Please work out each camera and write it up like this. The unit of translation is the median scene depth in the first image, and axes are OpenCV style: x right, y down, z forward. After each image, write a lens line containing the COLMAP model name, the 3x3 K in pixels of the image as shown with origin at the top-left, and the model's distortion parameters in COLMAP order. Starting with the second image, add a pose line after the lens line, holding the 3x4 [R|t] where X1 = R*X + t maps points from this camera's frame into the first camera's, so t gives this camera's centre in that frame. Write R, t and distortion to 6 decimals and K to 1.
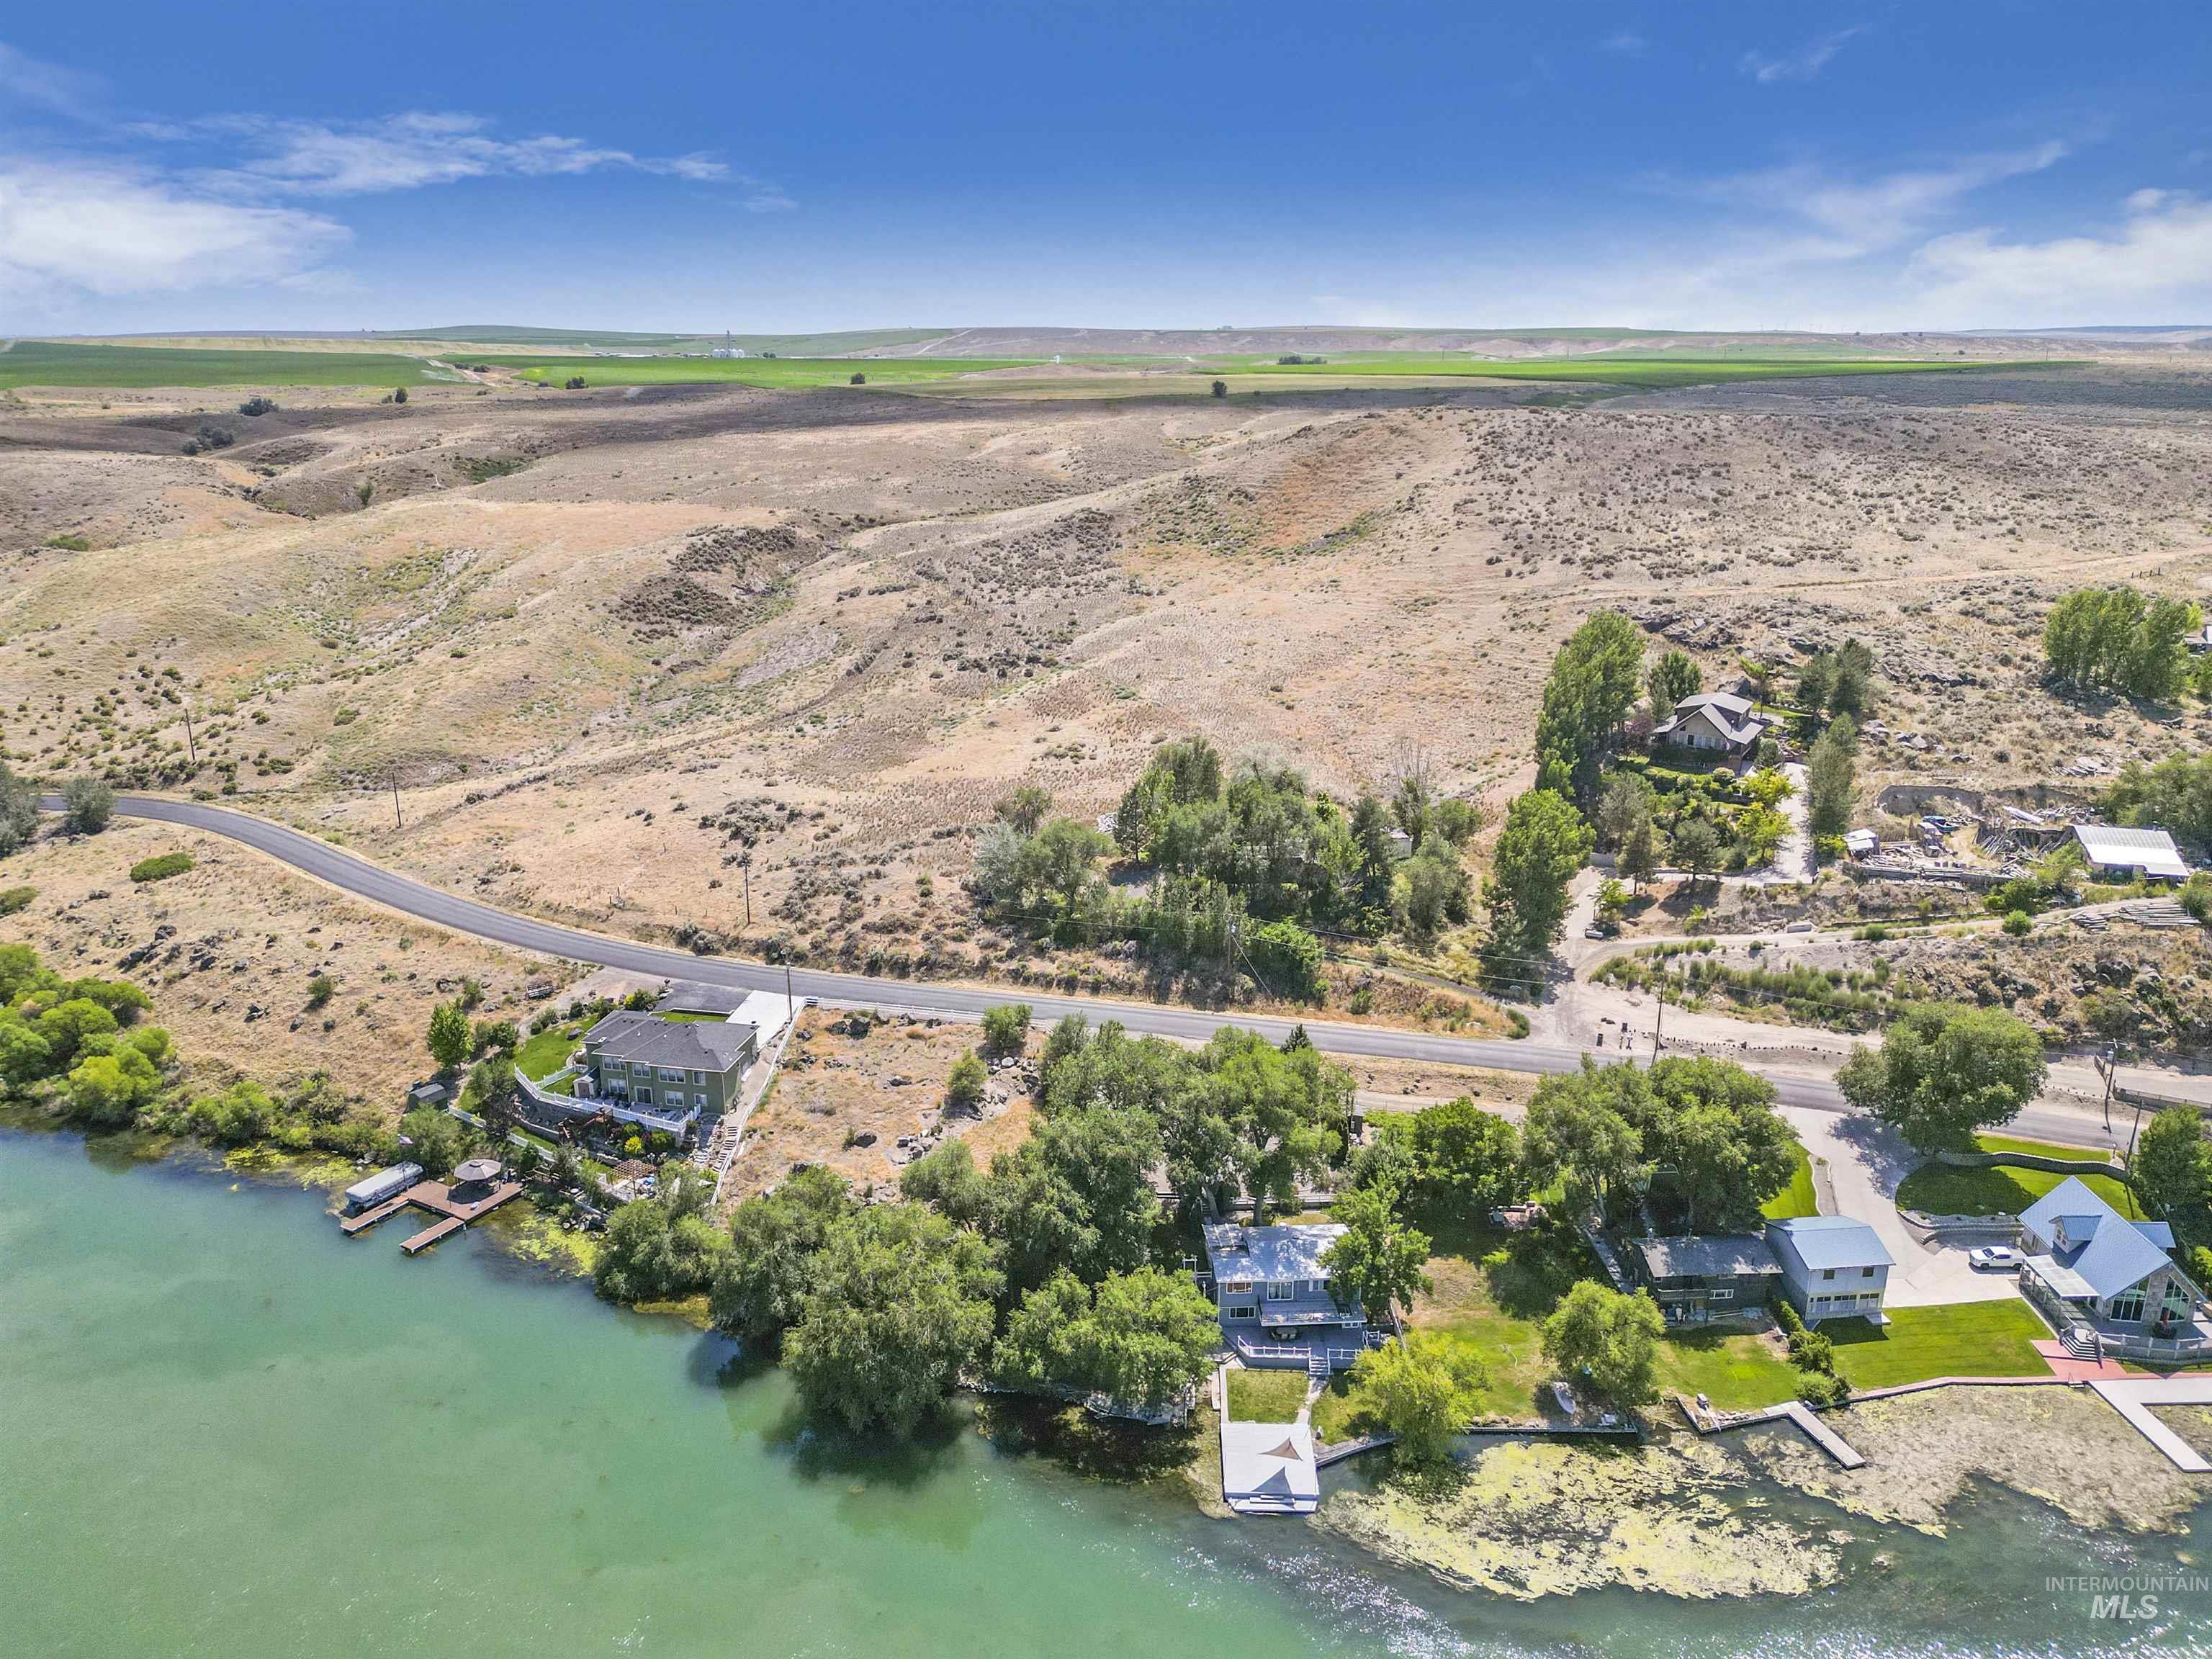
lens RADIAL K [[1566.5, 0, 1118.2], [0, 1566.5, 832.8], [0, 0, 1]] dist [0.040278, -0.024714]
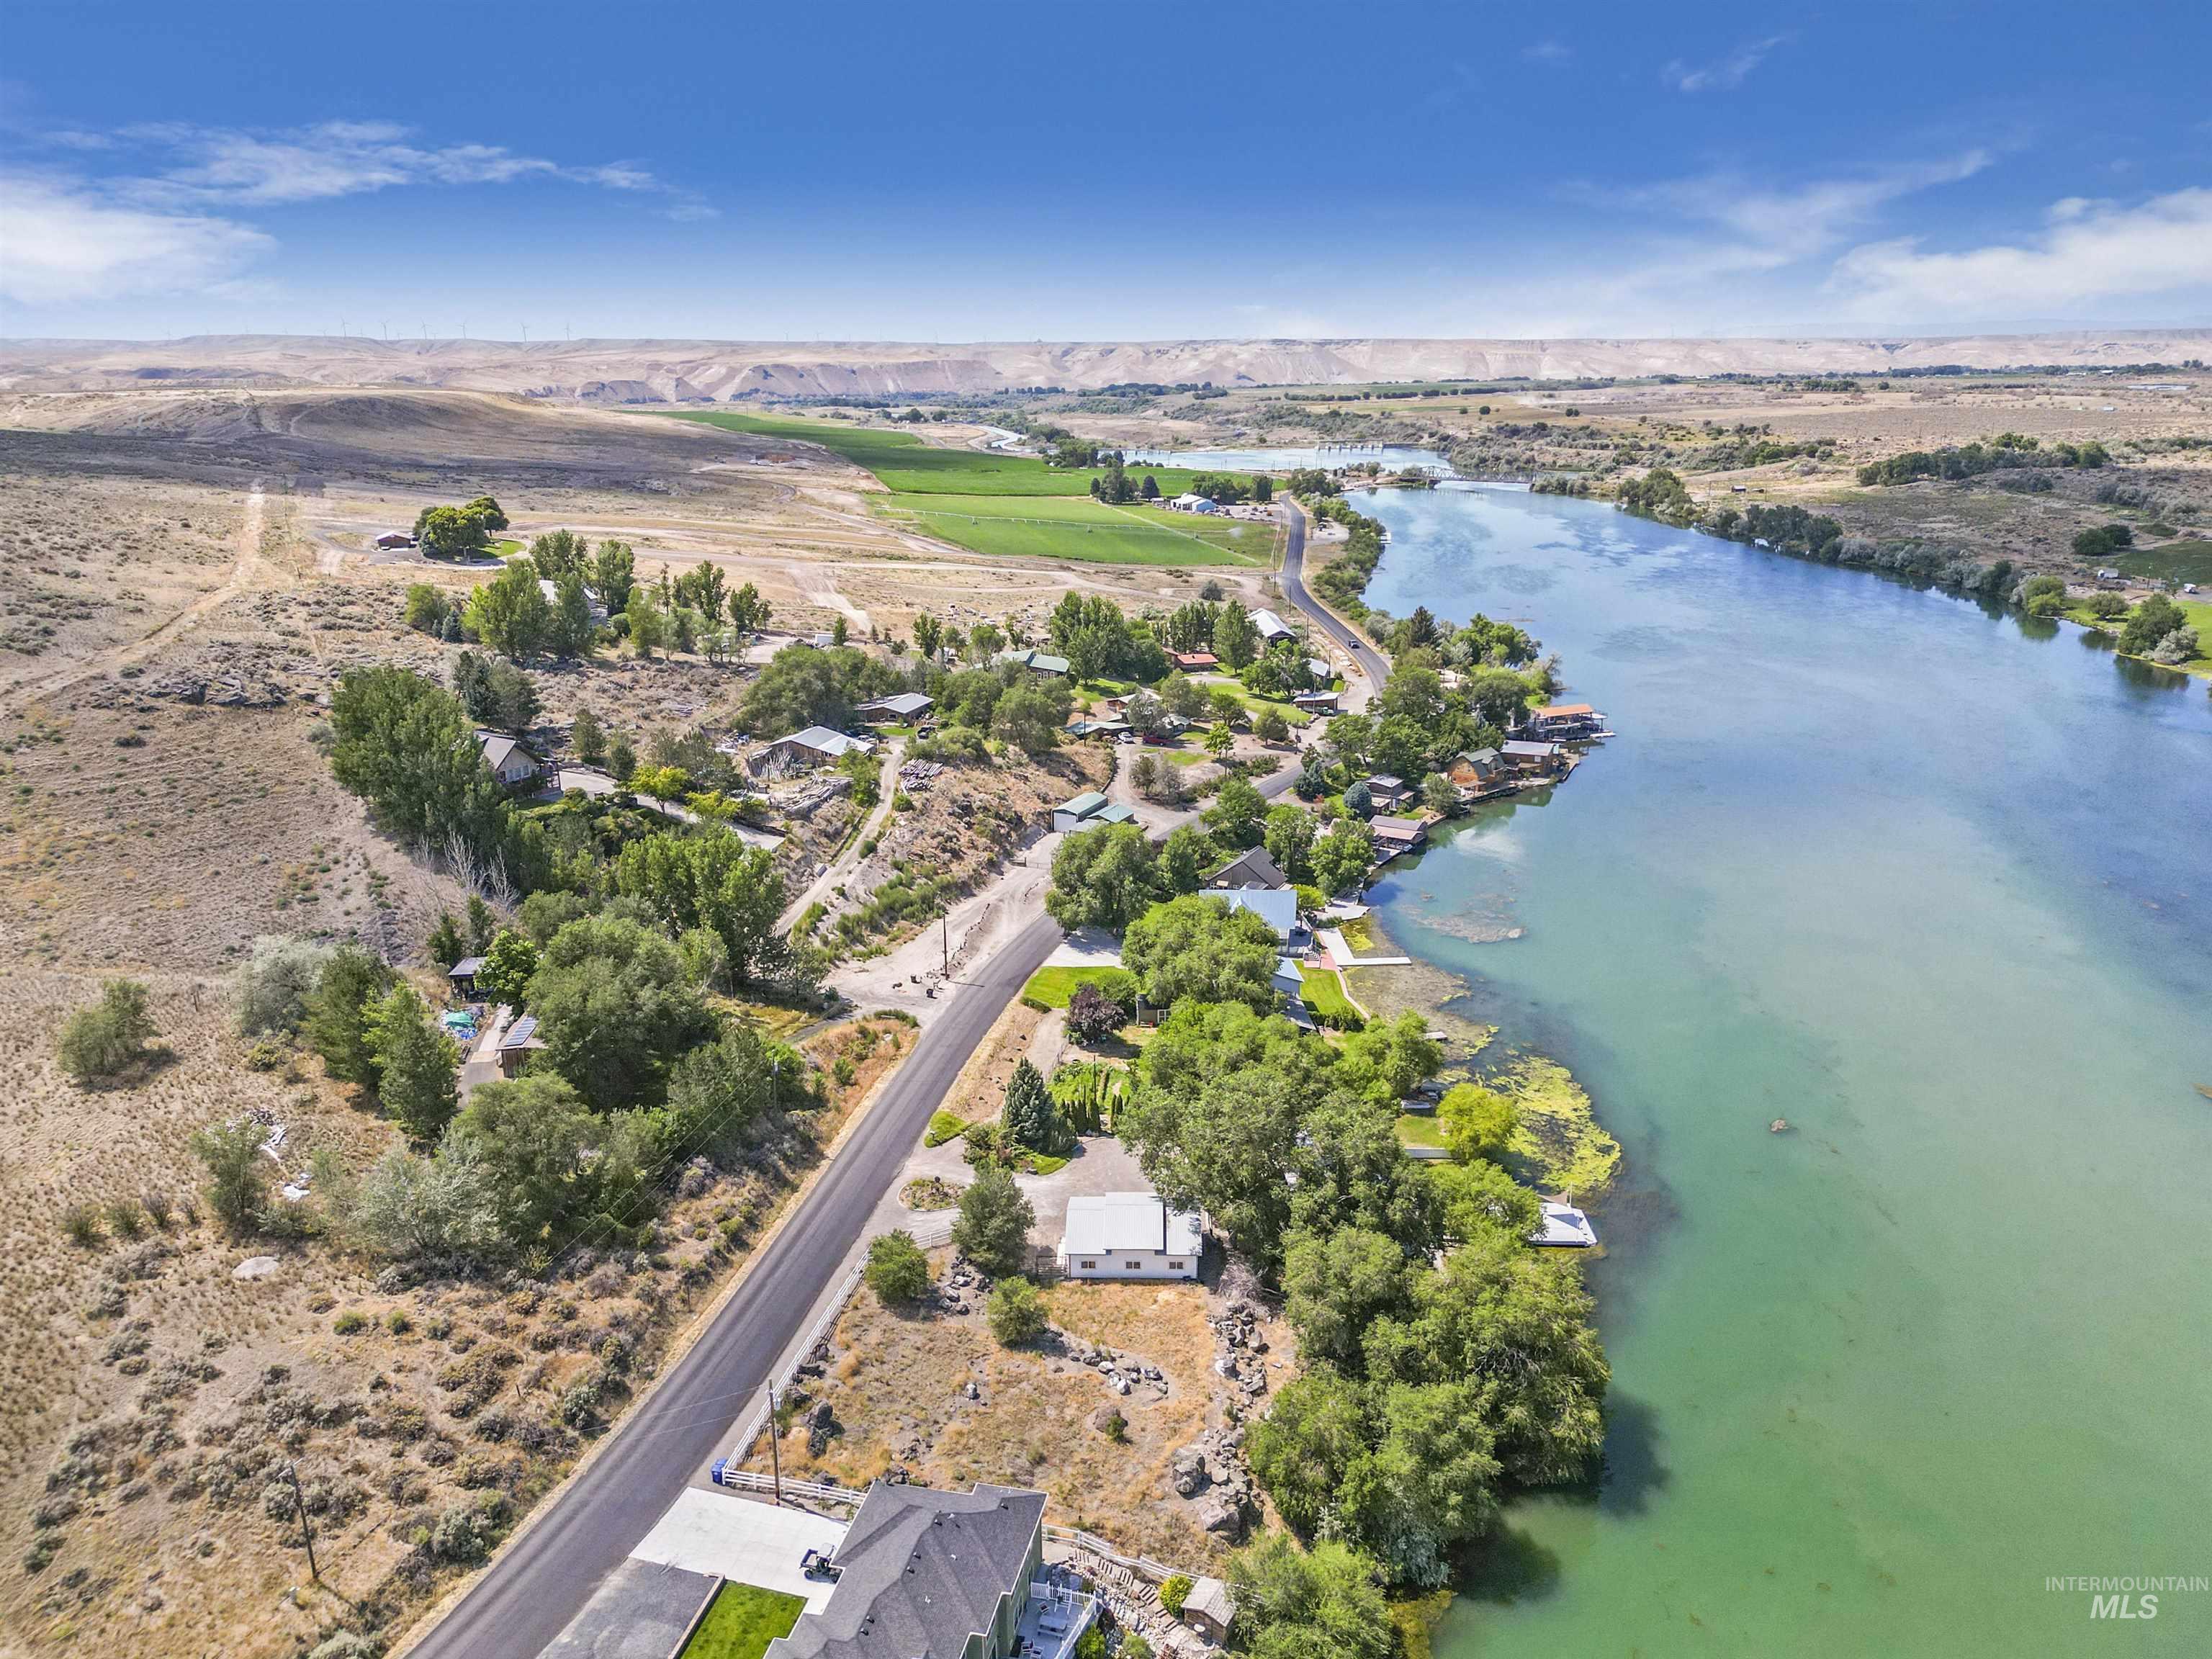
lens RADIAL K [[1566.5, 0, 1105.6], [0, 1566.5, 828.7], [0, 0, 1]] dist [0.040278, -0.024714]
pose [[0.018685, -0.282189, 0.959177, -1.060432], [0.304767, 0.915297, 0.263342, -0.340476], [-0.952244, 0.287405, 0.103104, 1.132772]]
